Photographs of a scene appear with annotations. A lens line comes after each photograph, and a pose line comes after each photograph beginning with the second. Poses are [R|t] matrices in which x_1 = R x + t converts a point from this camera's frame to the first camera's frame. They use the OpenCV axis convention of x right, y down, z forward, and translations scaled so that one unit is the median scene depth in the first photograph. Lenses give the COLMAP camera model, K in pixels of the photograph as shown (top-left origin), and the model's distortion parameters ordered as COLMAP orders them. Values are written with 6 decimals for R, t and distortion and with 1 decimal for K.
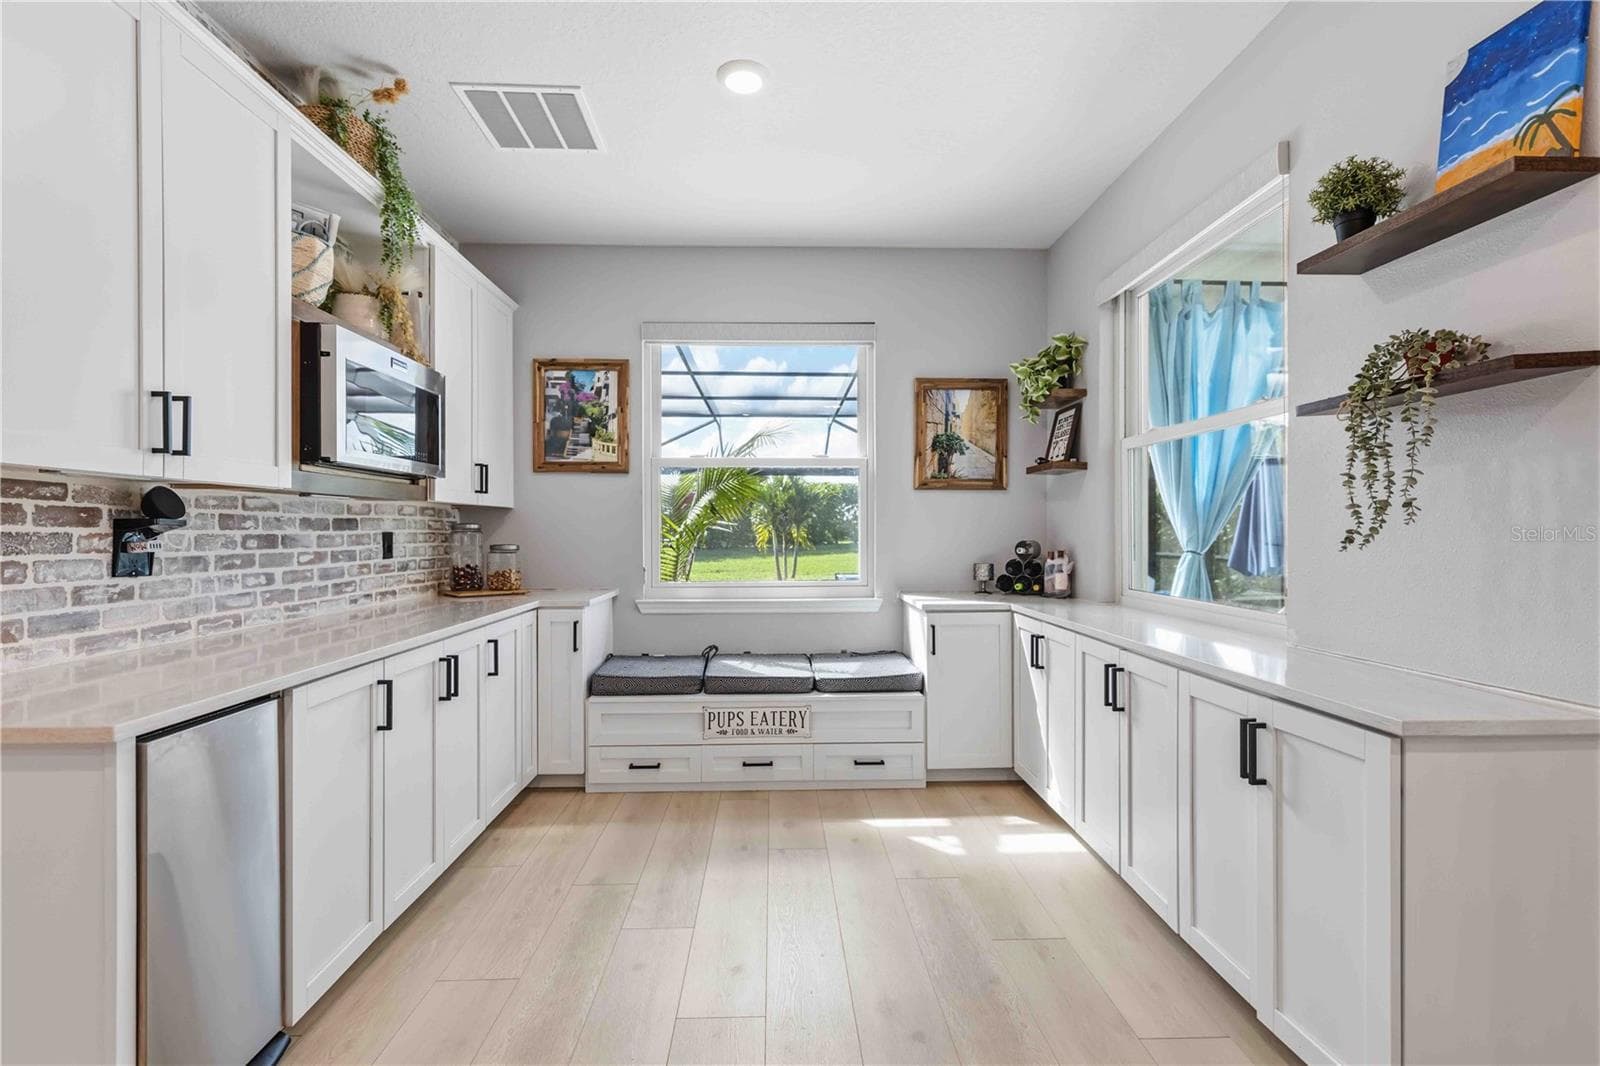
lens RADIAL K [[737.1, 0, 800.0], [0, 737.1, 533.0], [0, 0, 1]] dist [0.002099, -0.000683]
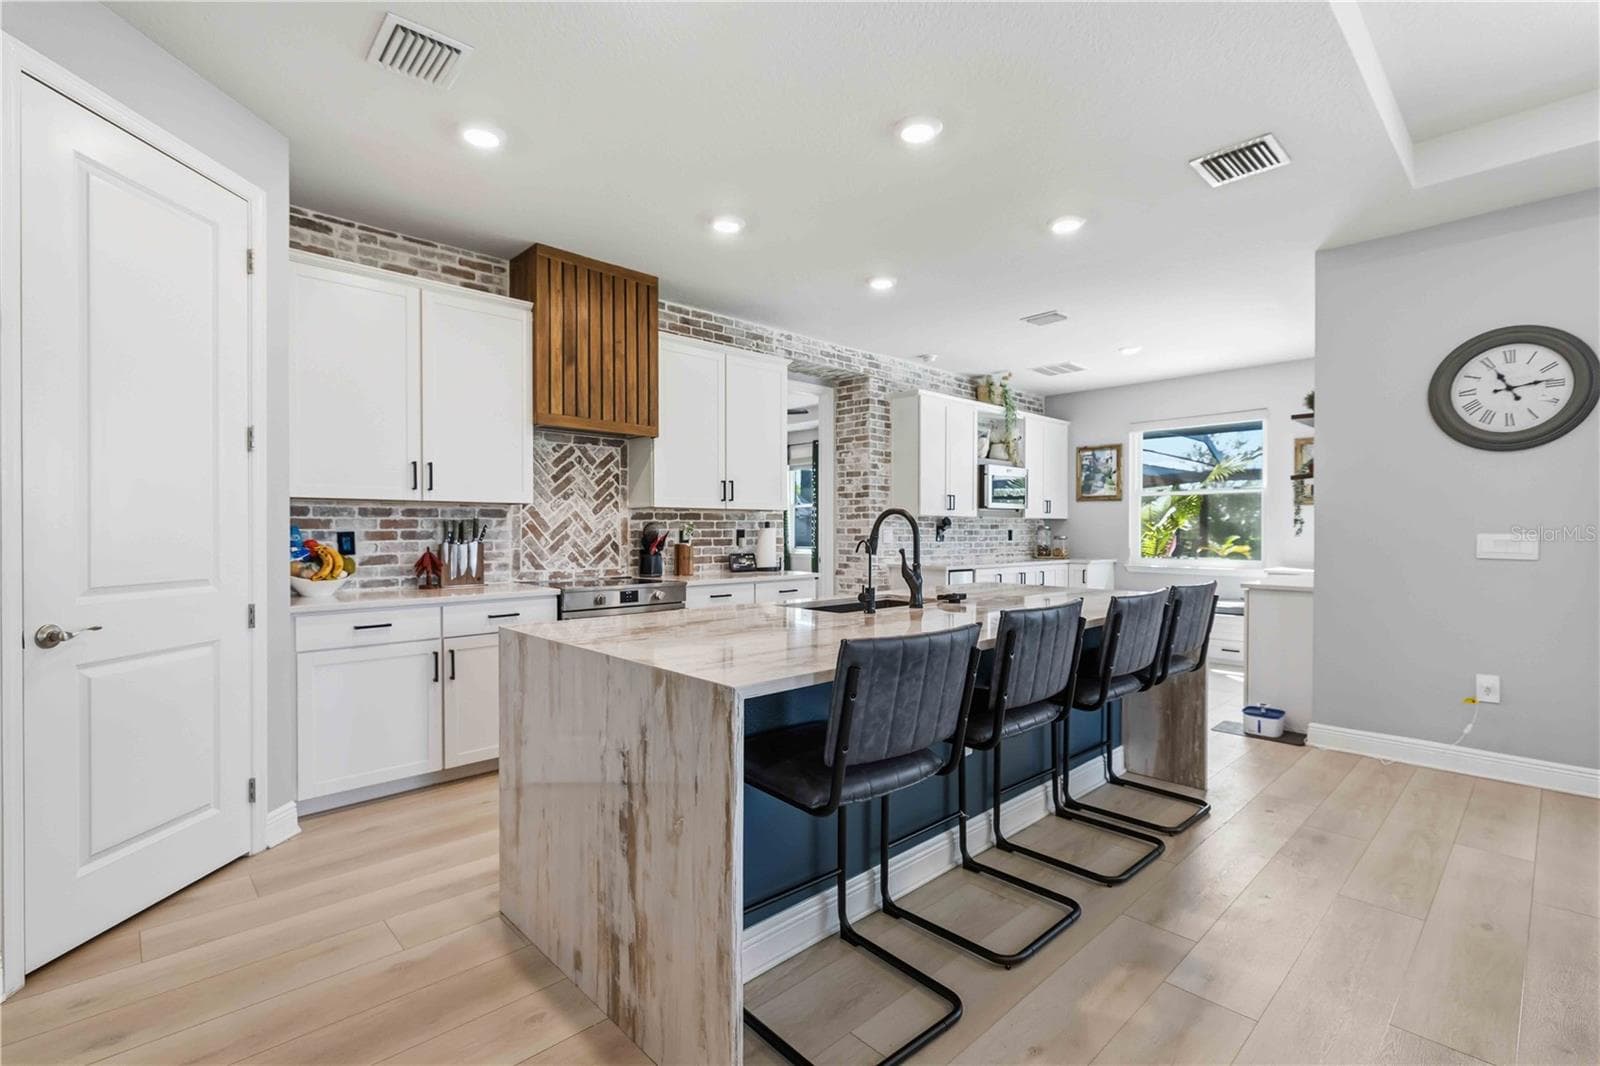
lens RADIAL K [[729.2, 0, 800.0], [0, 729.2, 533.0], [0, 0, 1]] dist [0.000928, 0.000317]
pose [[0.660718, 0.006170, -0.750609, 0.770650], [-0.005626, 0.999979, 0.003267, 0.004941], [0.750613, 0.002065, 0.660739, -1.089620]]
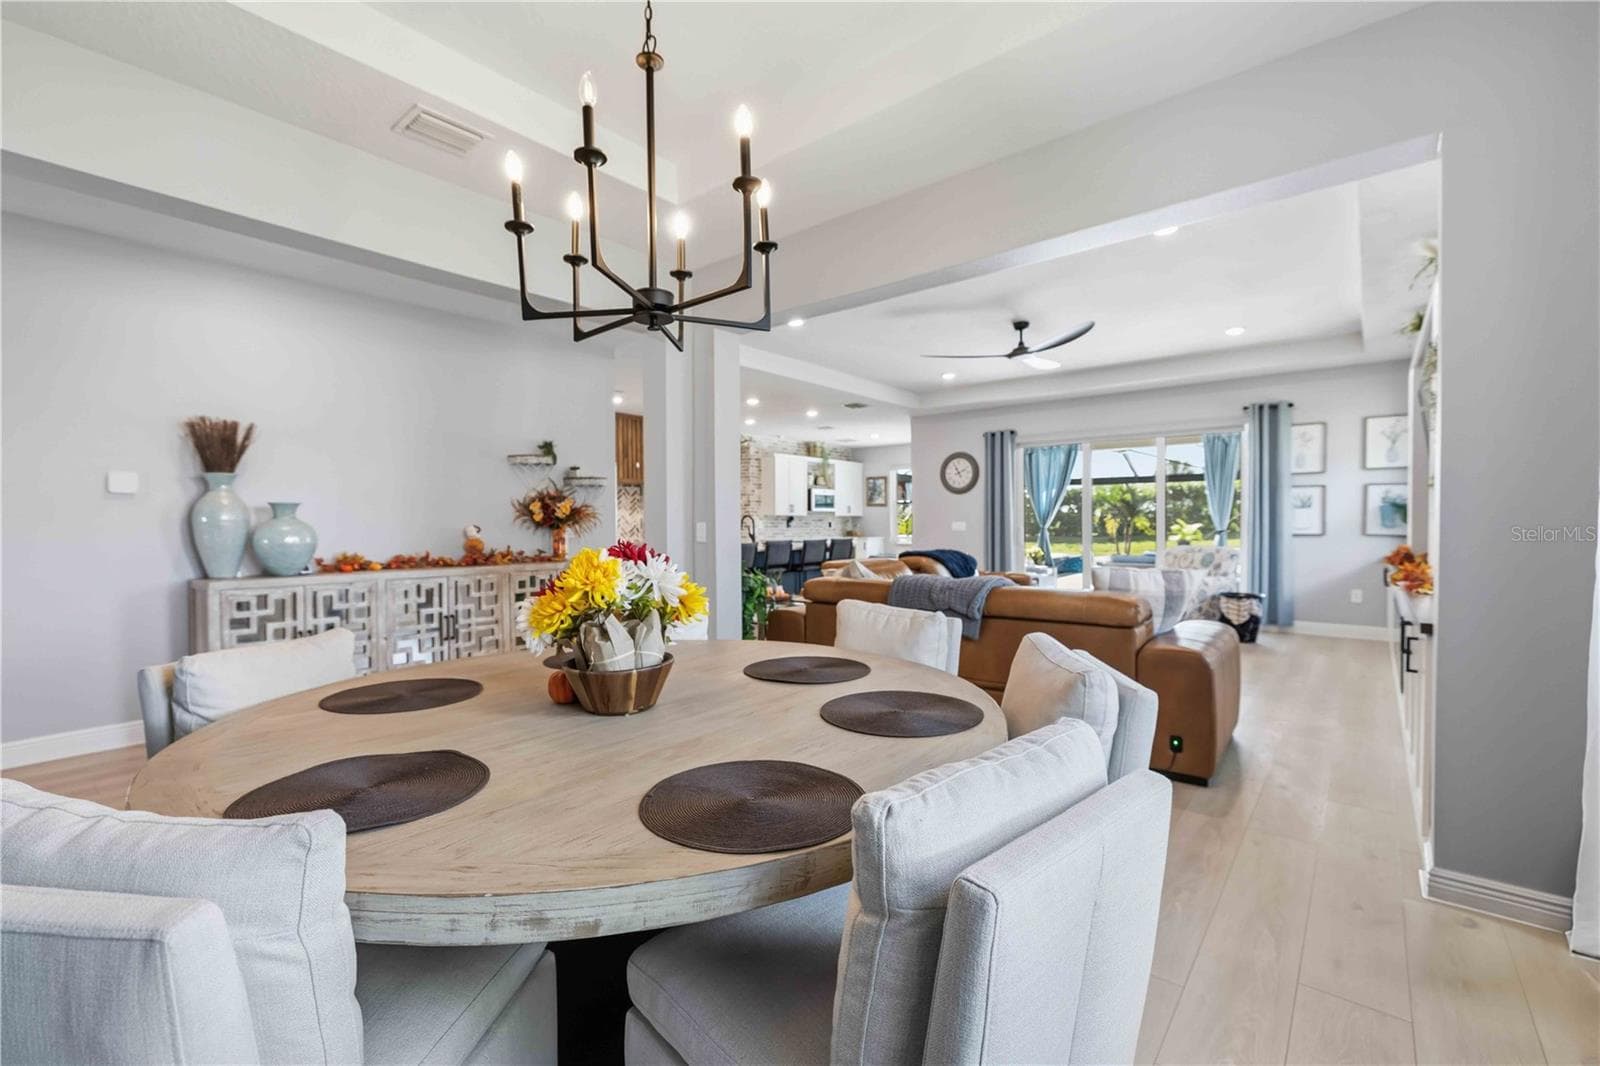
lens RADIAL K [[695.6, 0, 800.0], [0, 695.6, 533.0], [0, 0, 1]] dist [-0.001524, -0.000479]
pose [[0.745247, 0.008714, -0.666732, 2.082415], [-0.000340, 0.999919, 0.012689, 0.011961], [0.666789, -0.009230, 0.745190, -2.242468]]
